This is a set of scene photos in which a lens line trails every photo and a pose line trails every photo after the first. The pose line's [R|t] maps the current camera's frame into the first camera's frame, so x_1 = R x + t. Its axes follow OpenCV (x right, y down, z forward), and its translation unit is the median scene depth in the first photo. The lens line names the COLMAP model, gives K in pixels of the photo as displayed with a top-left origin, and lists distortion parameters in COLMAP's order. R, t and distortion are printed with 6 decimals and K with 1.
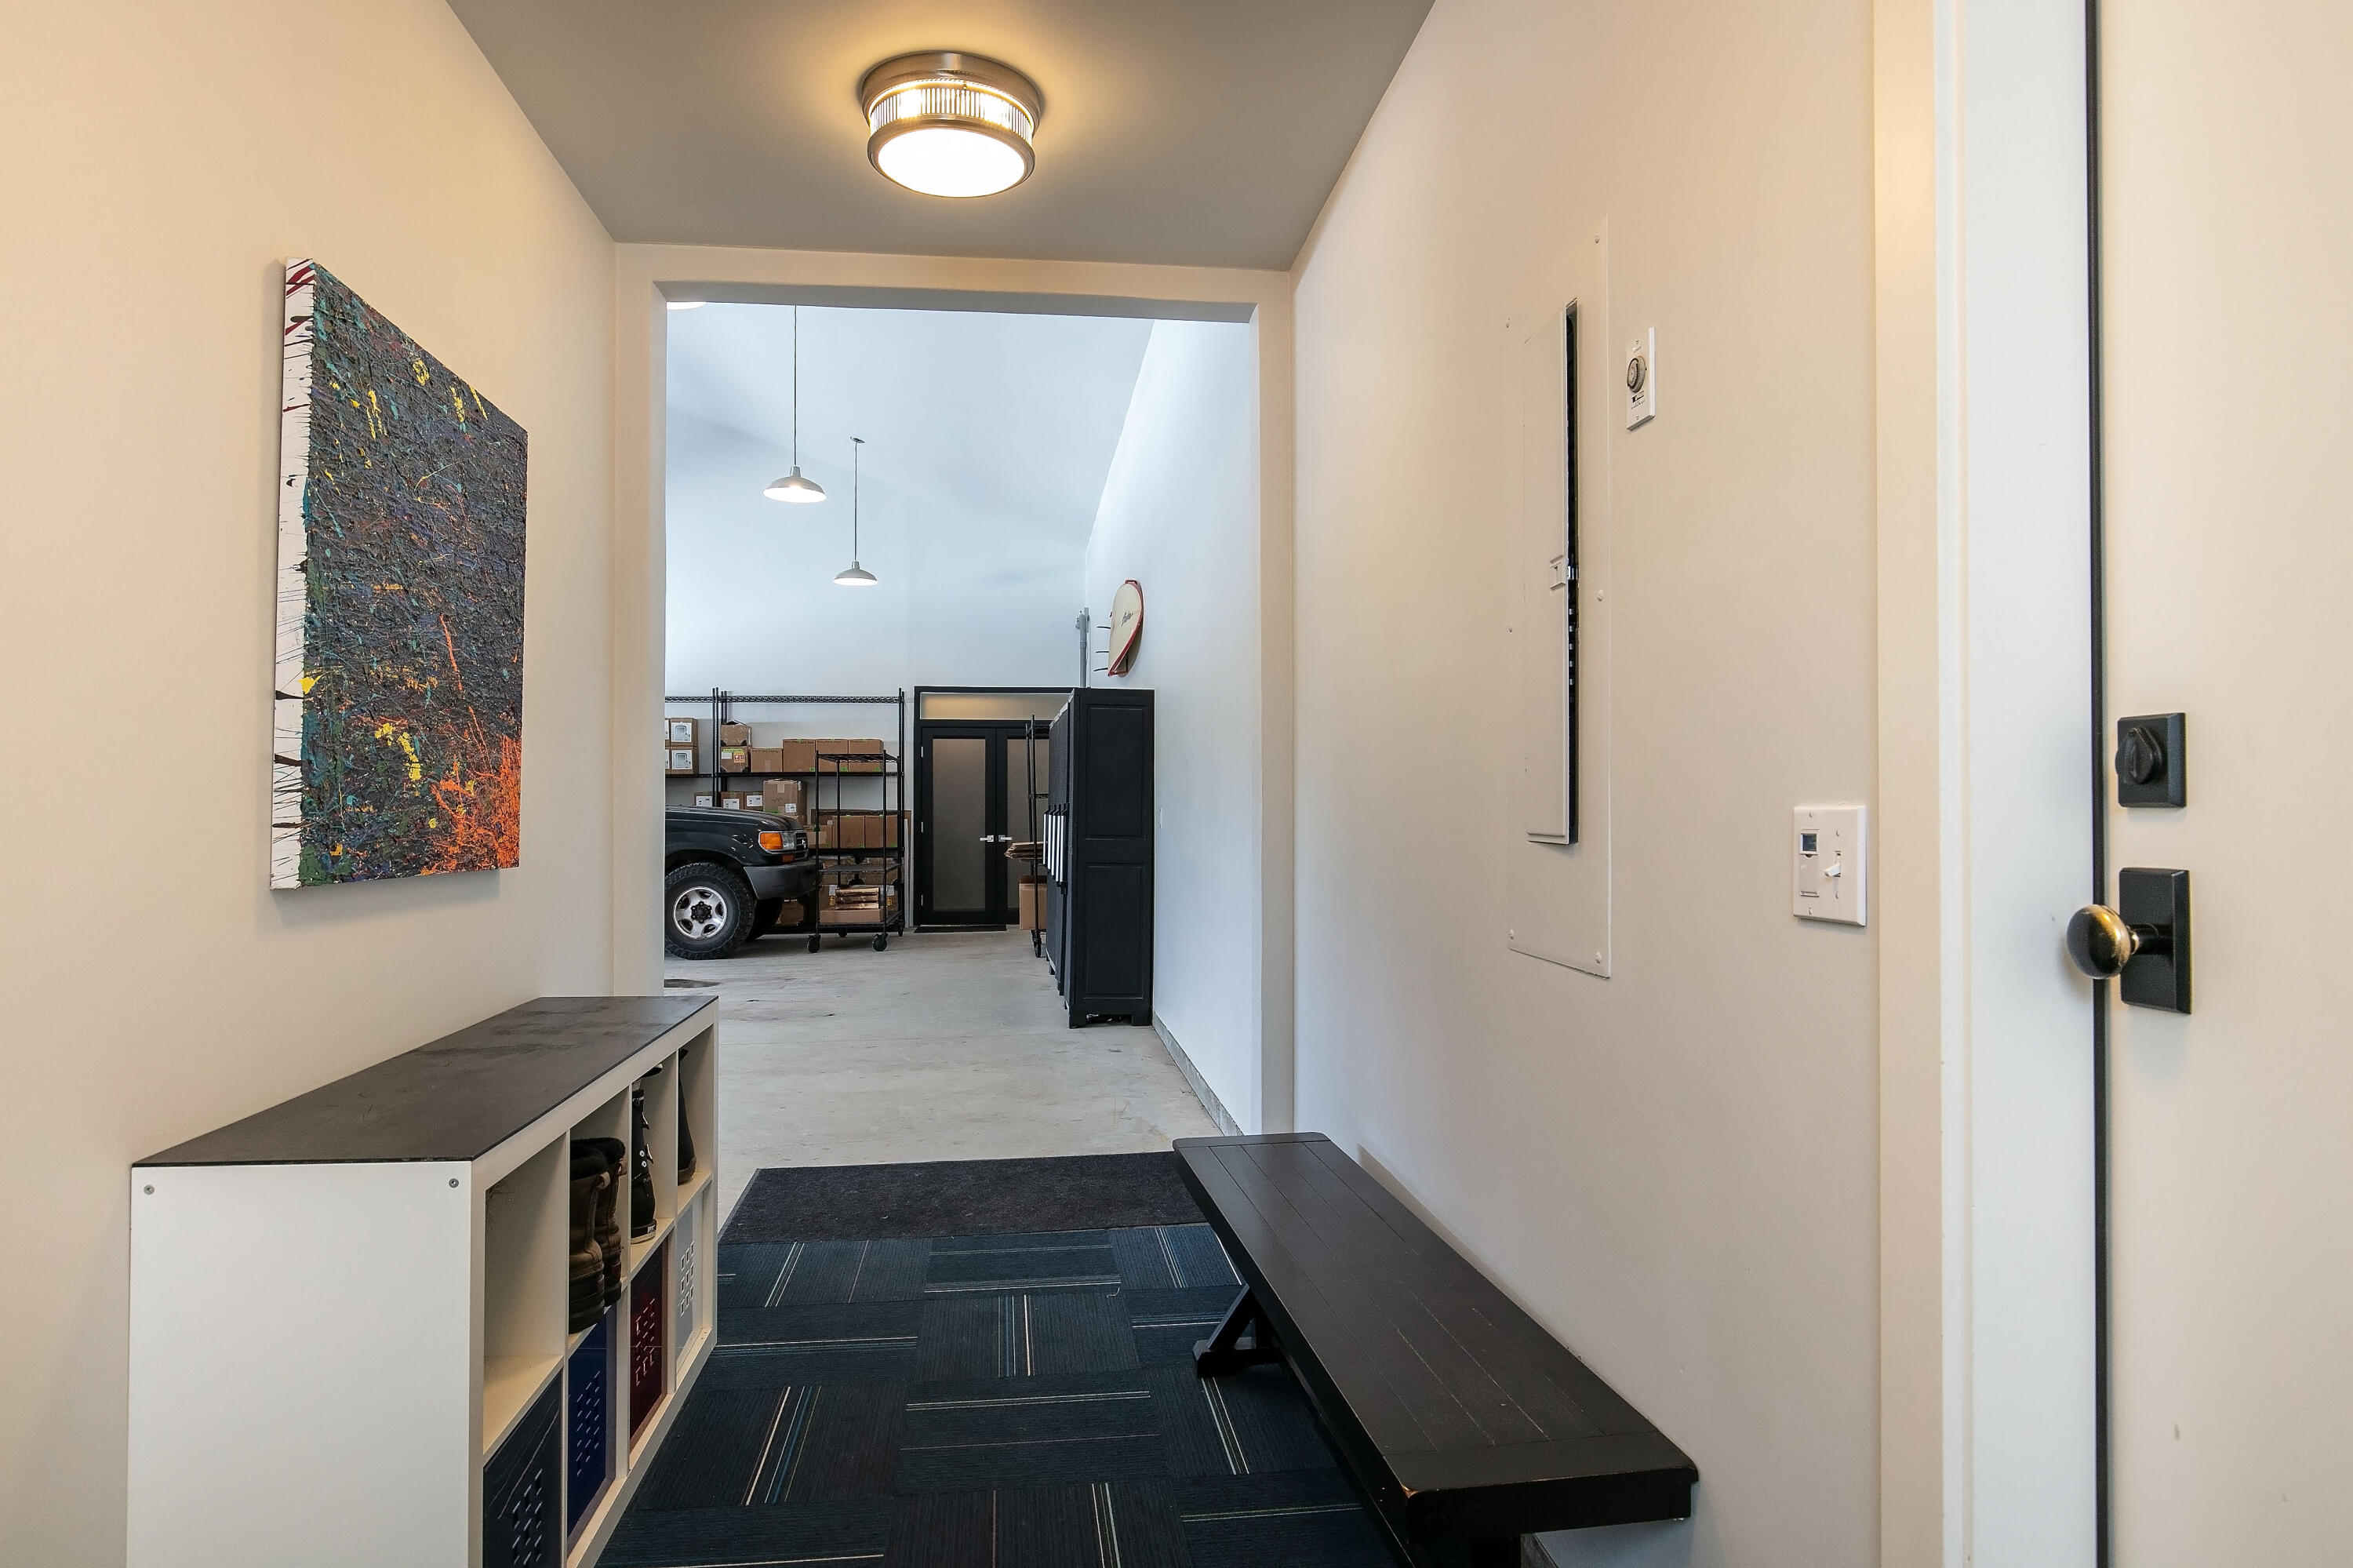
lens RADIAL K [[1420.9, 0, 1175.2], [0, 1420.9, 789.9], [0, 0, 1]] dist [-0.000765, -0.000077]
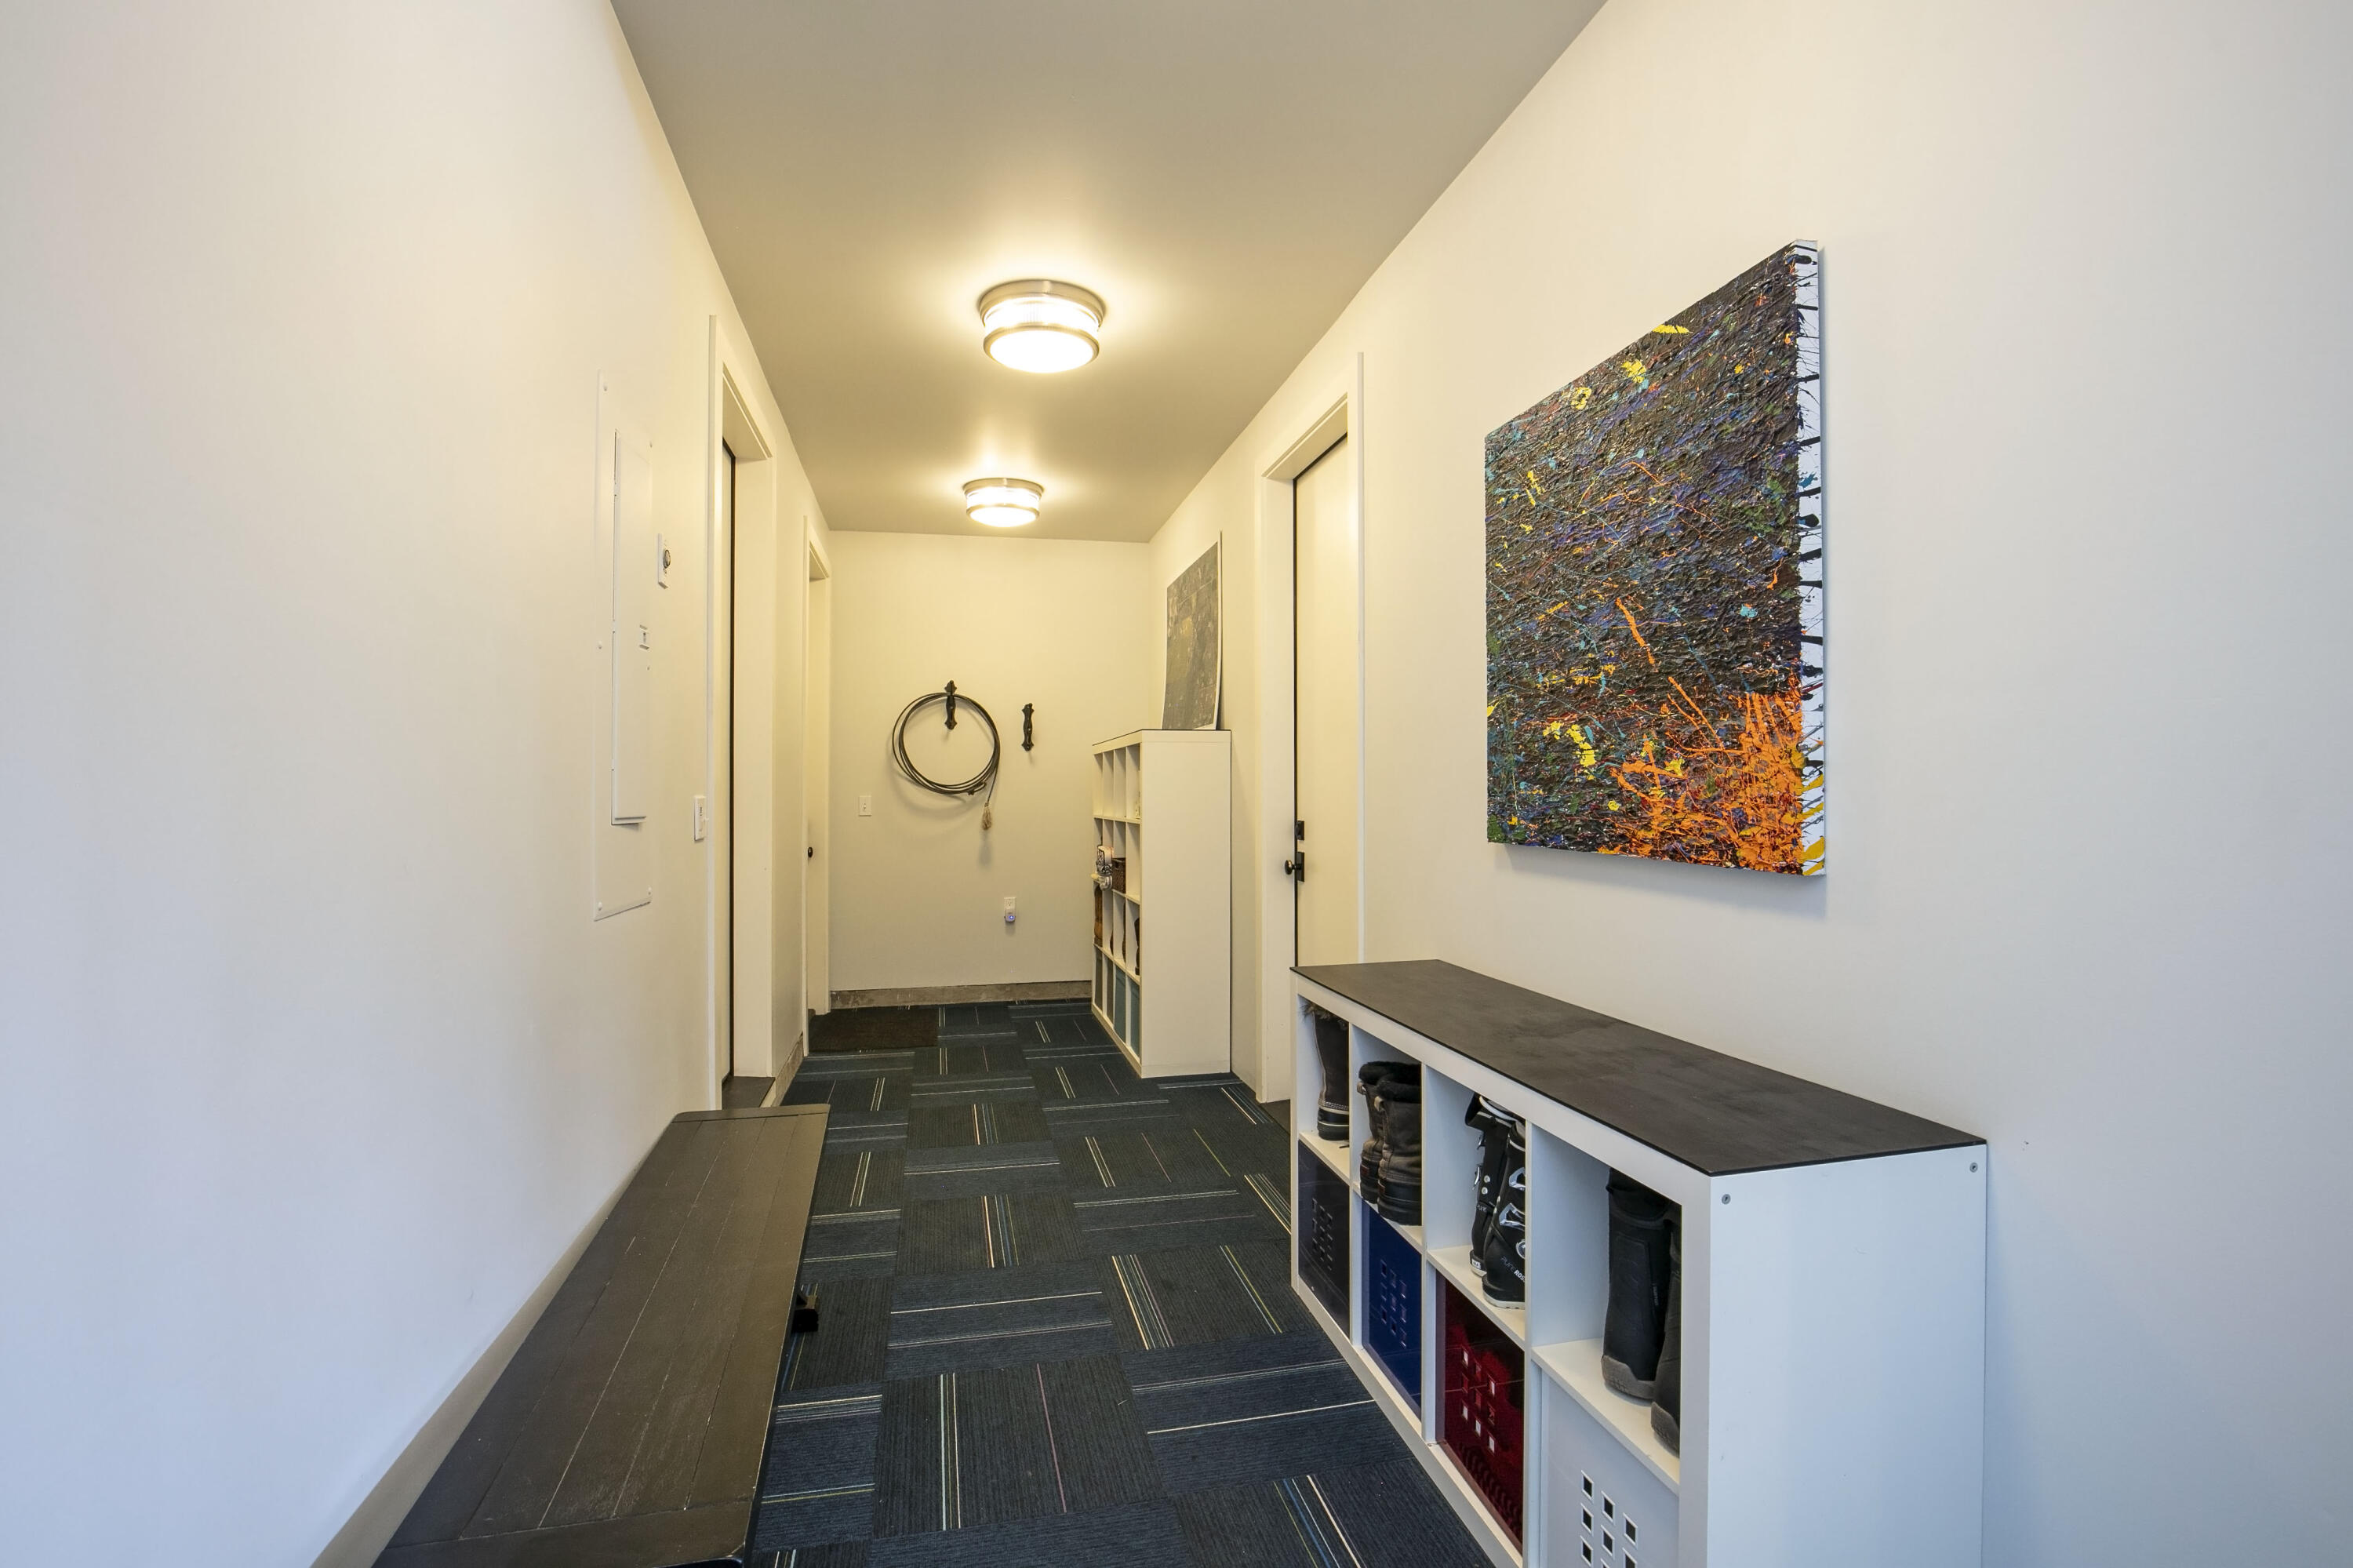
lens RADIAL K [[1073.7, 0, 1186.0], [0, 1073.7, 794.4], [0, 0, 1]] dist [0.025081, -0.000144]
pose [[-0.993438, -0.001354, -0.114366, -0.127072], [0.000224, 0.999905, -0.013780, 0.026999], [0.114373, -0.013715, -0.993343, 1.791213]]
